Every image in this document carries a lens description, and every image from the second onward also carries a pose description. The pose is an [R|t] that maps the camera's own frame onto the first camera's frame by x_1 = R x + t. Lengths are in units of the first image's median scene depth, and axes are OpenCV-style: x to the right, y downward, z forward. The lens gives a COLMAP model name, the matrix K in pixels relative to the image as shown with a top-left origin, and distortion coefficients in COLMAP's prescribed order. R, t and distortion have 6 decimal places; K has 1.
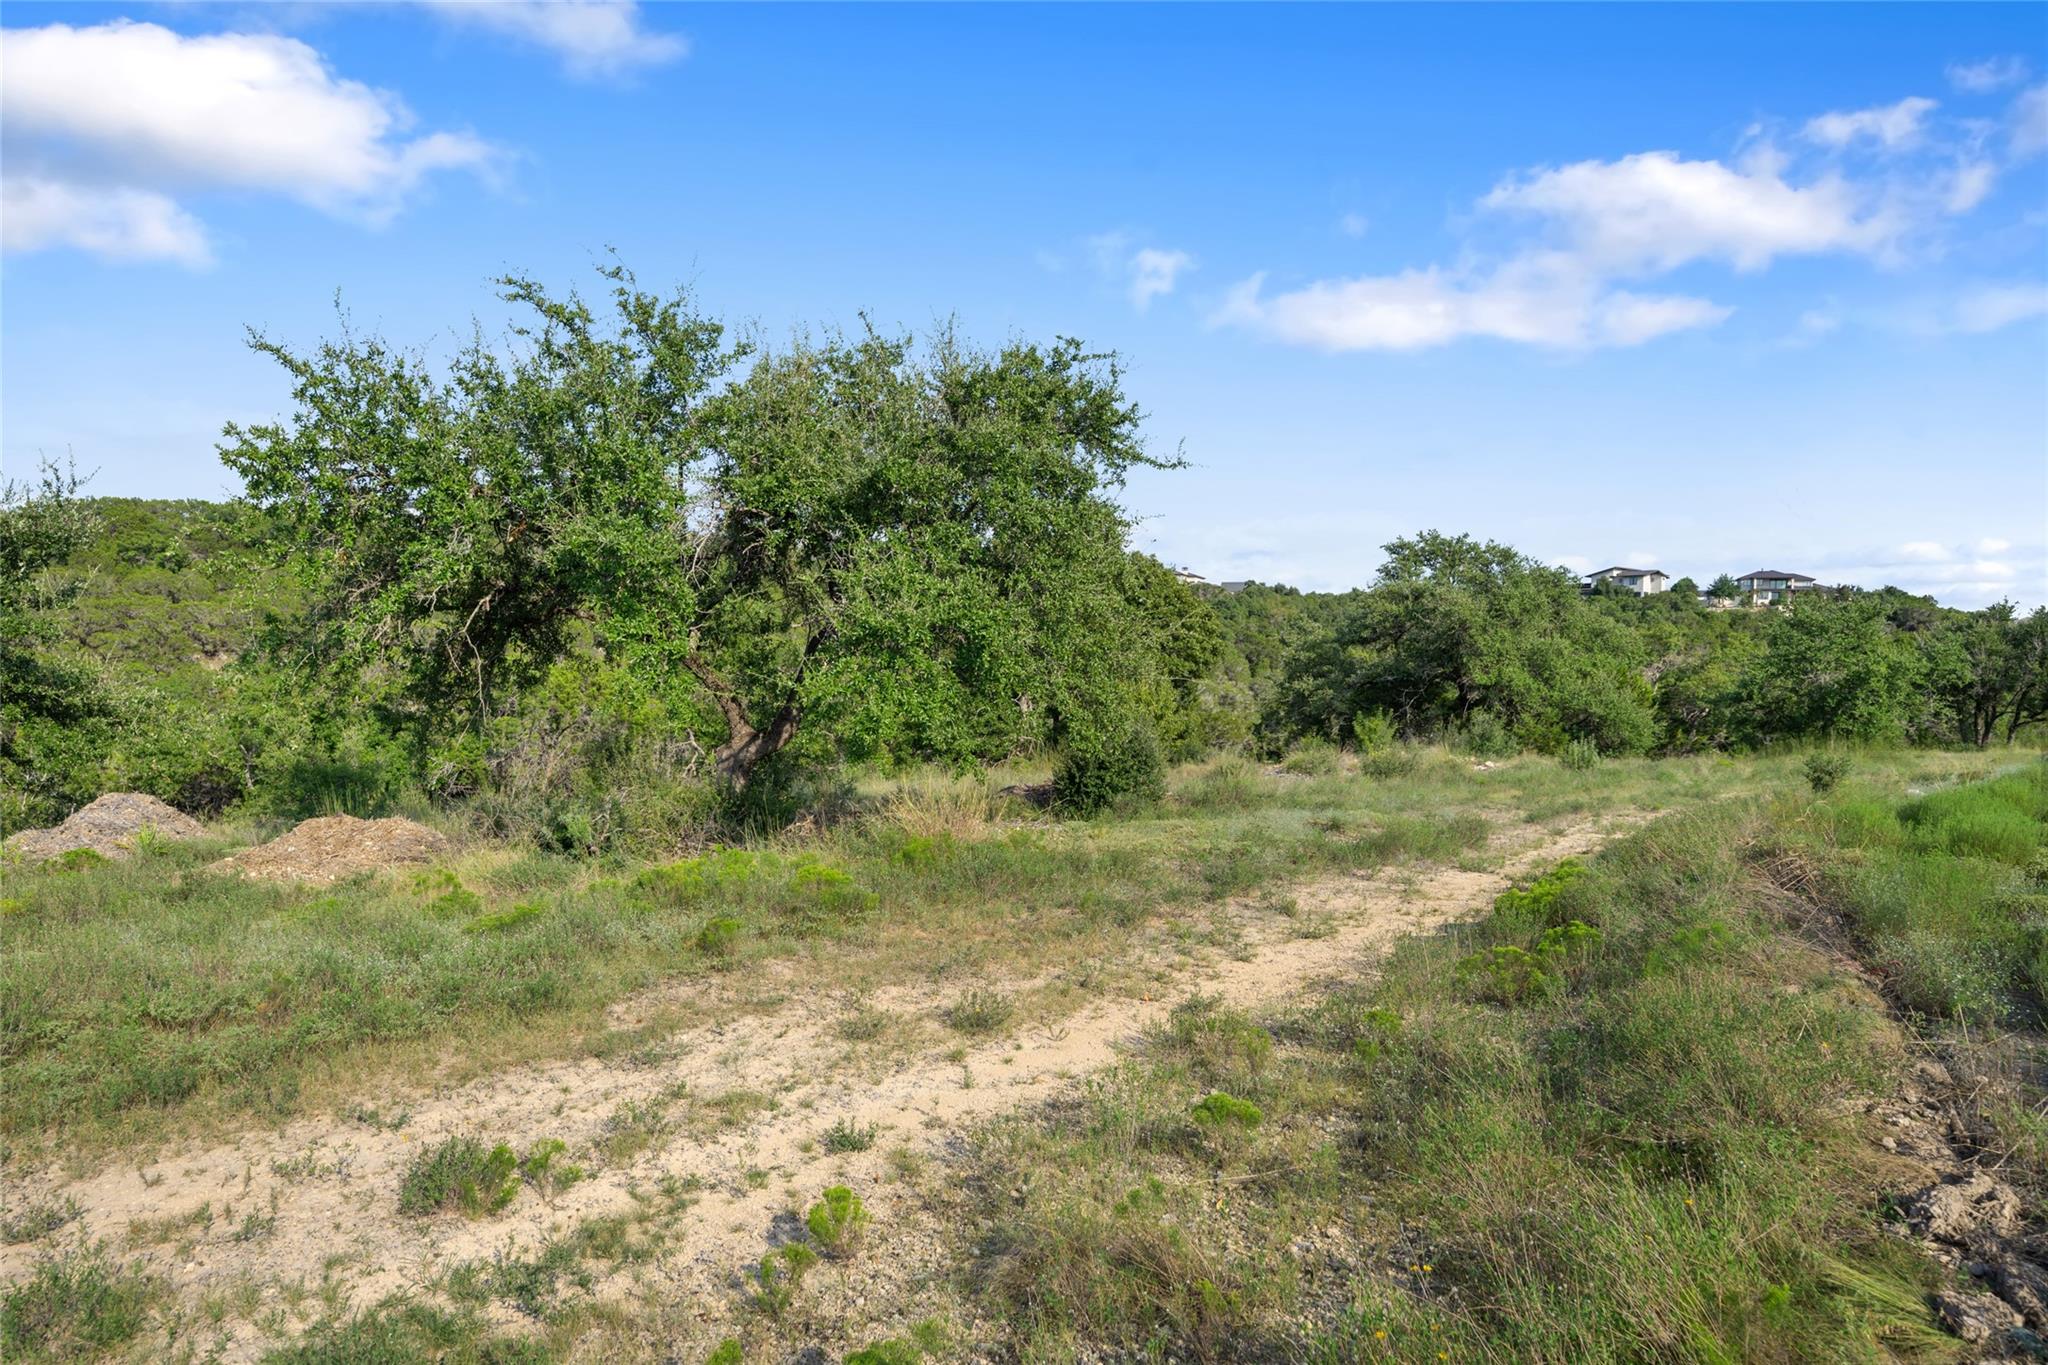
lens RADIAL K [[1268.9, 0, 1006.0], [0, 1268.9, 704.4], [0, 0, 1]] dist [-0.003112, -0.000264]
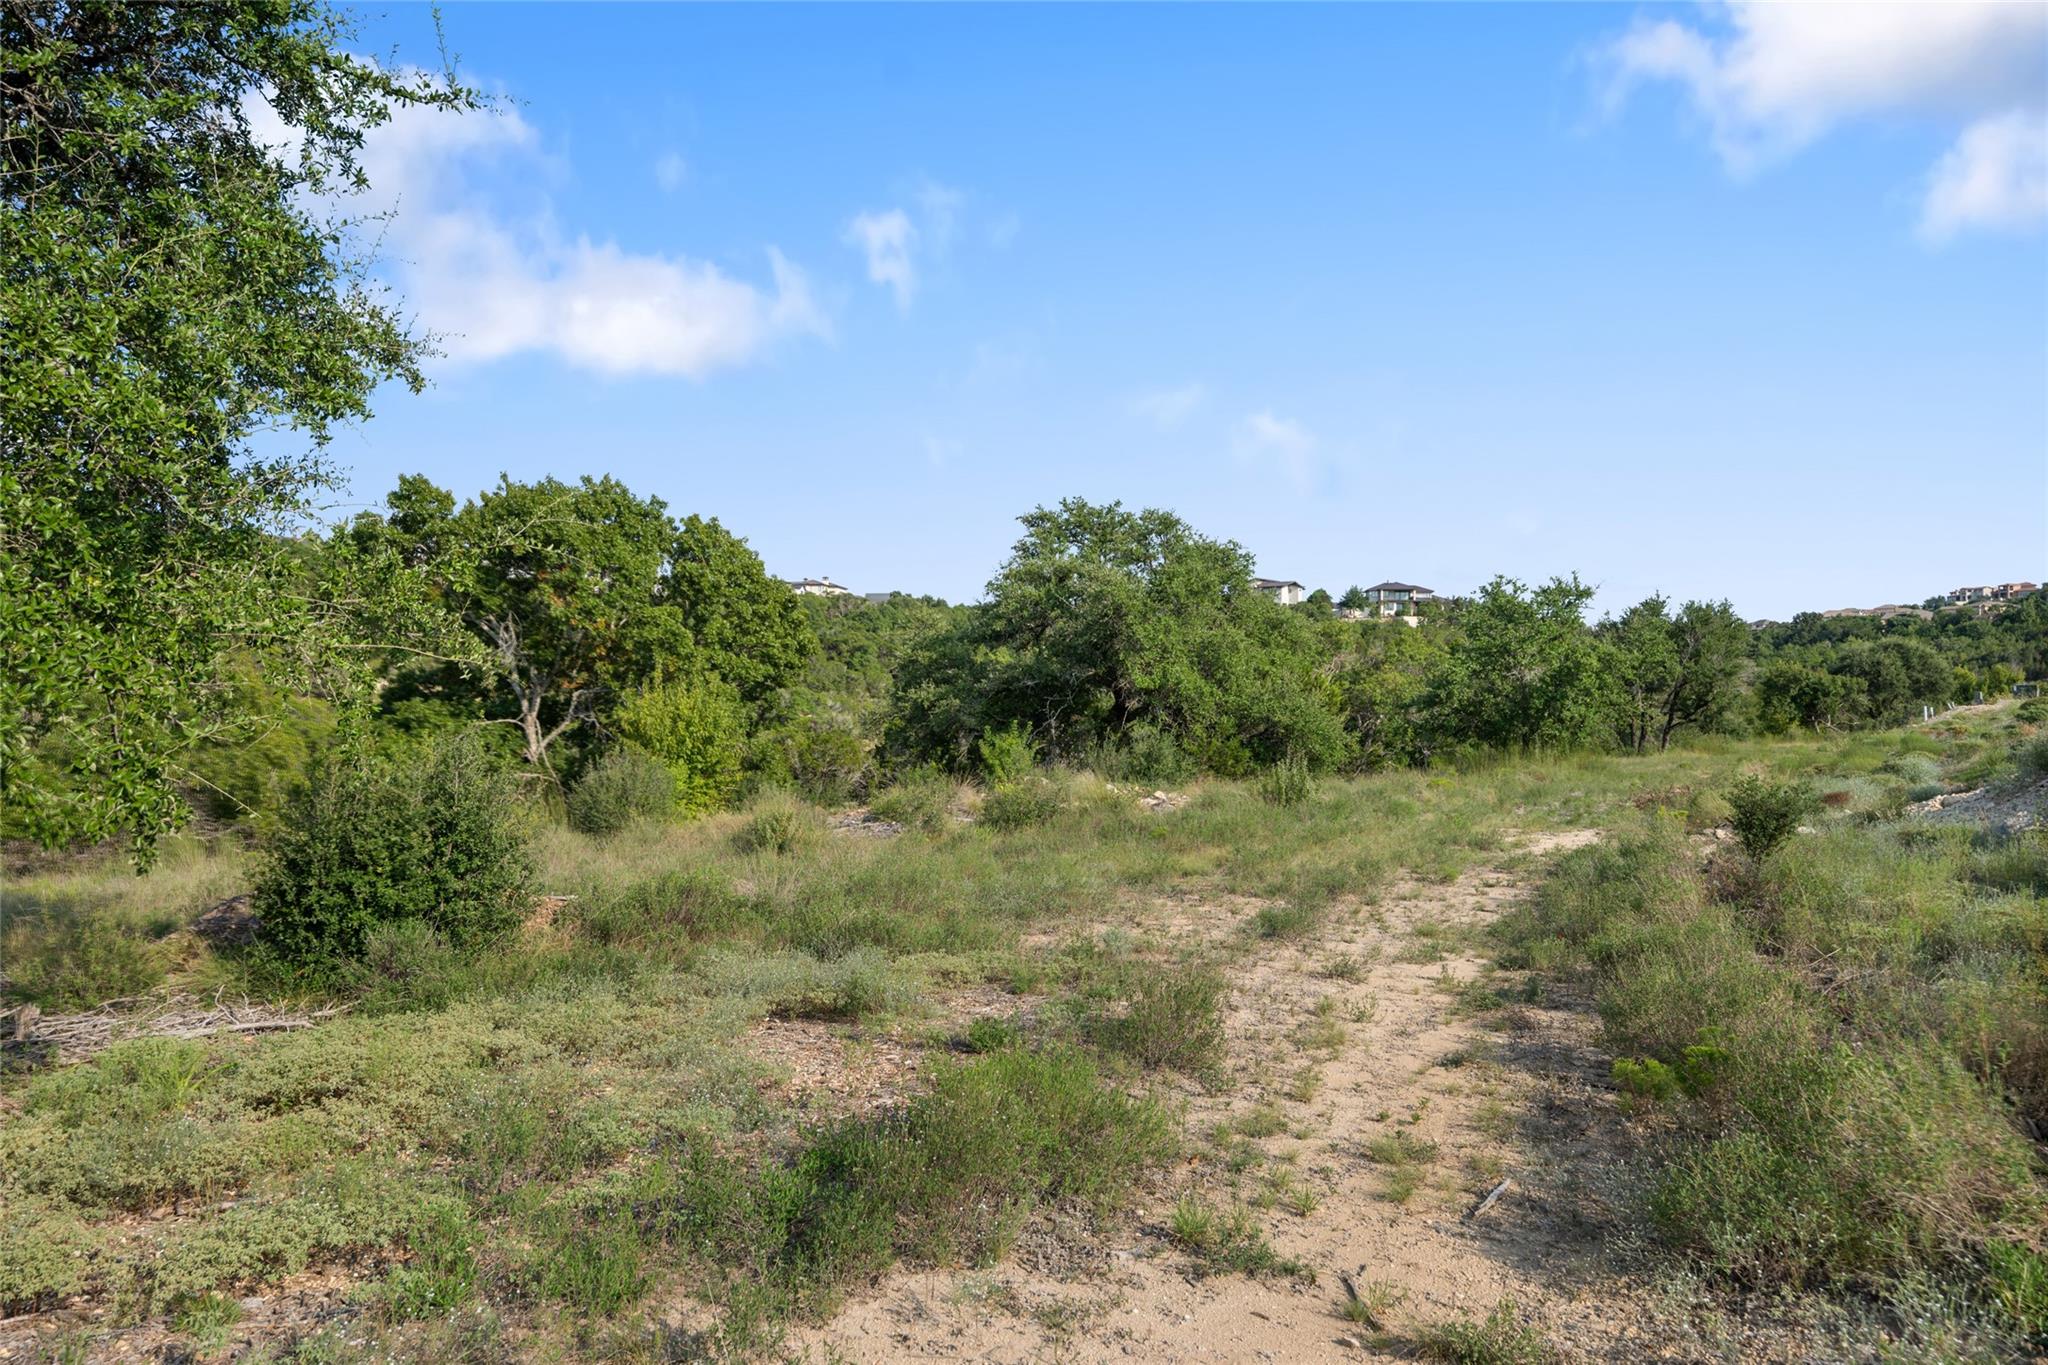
lens RADIAL K [[1340.3, 0, 1025.2], [0, 1340.3, 692.6], [0, 0, 1]] dist [-0.006901, -0.001019]
pose [[0.960747, -0.014656, 0.277038, 0.074208], [0.021588, 0.999525, -0.021987, 0.003011], [-0.276584, 0.027104, 0.960607, 0.218177]]
